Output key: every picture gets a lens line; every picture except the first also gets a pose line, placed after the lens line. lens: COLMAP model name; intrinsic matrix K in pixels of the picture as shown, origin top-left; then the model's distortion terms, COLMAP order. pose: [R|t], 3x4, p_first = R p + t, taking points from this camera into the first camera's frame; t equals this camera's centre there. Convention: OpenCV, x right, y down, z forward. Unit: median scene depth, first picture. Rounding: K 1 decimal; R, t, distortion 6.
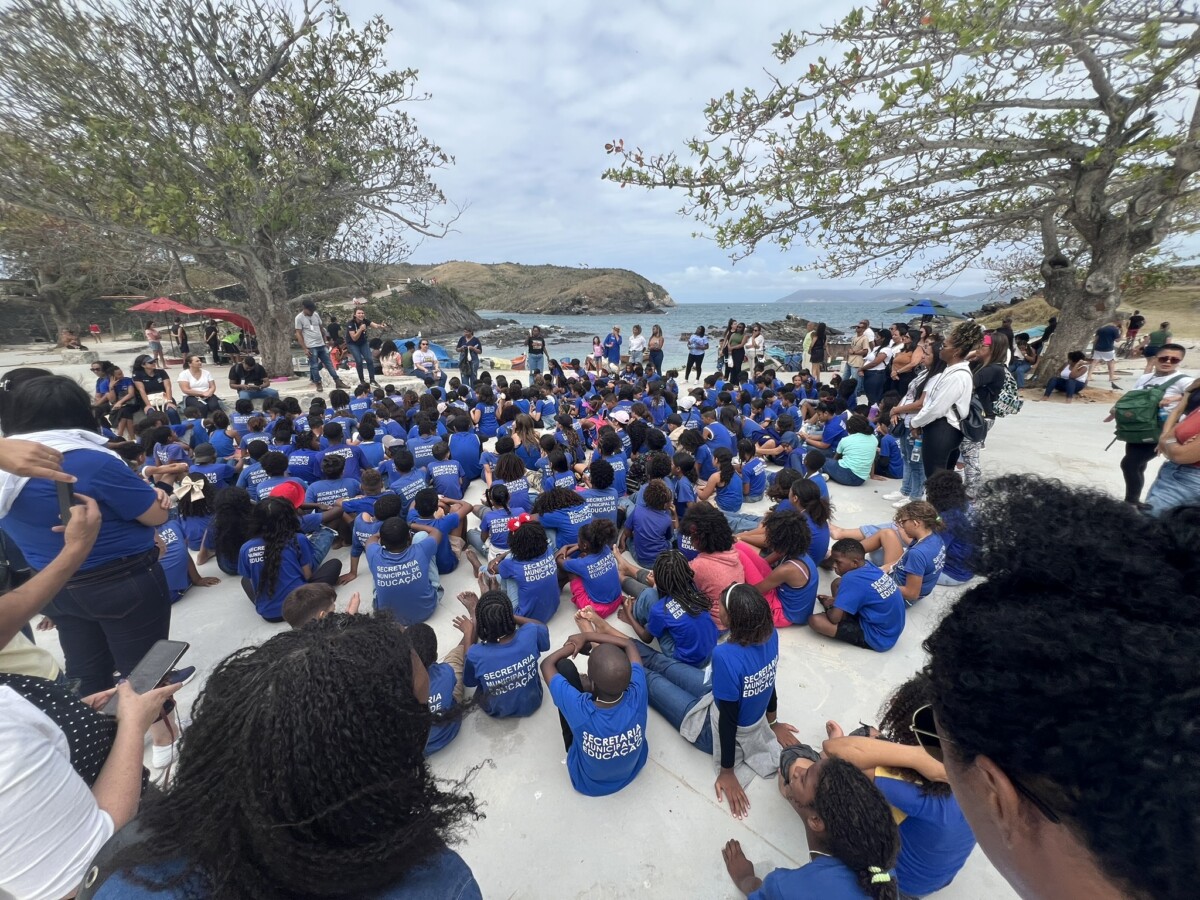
lens RADIAL K [[484.2, 0, 597.9], [0, 484.2, 442.7], [0, 0, 1]] dist [-0.003940, -0.000338]
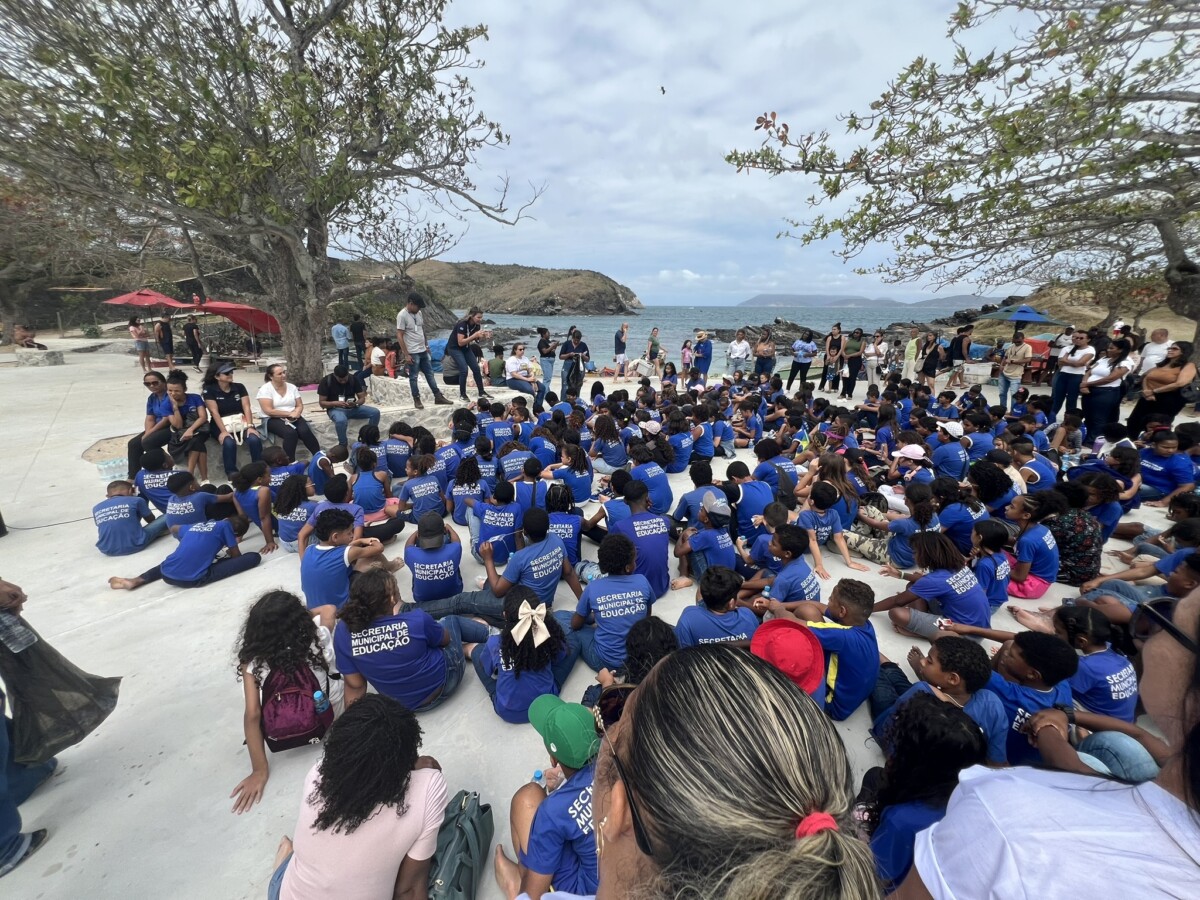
lens RADIAL K [[480.6, 0, 597.6], [0, 480.6, 445.8], [0, 0, 1]] dist [0.000161, -0.000382]
pose [[0.997112, -0.006452, 0.075675, -0.208277], [0.006045, 0.999966, 0.005613, -0.028441], [-0.075709, -0.005139, 0.997117, 0.109786]]
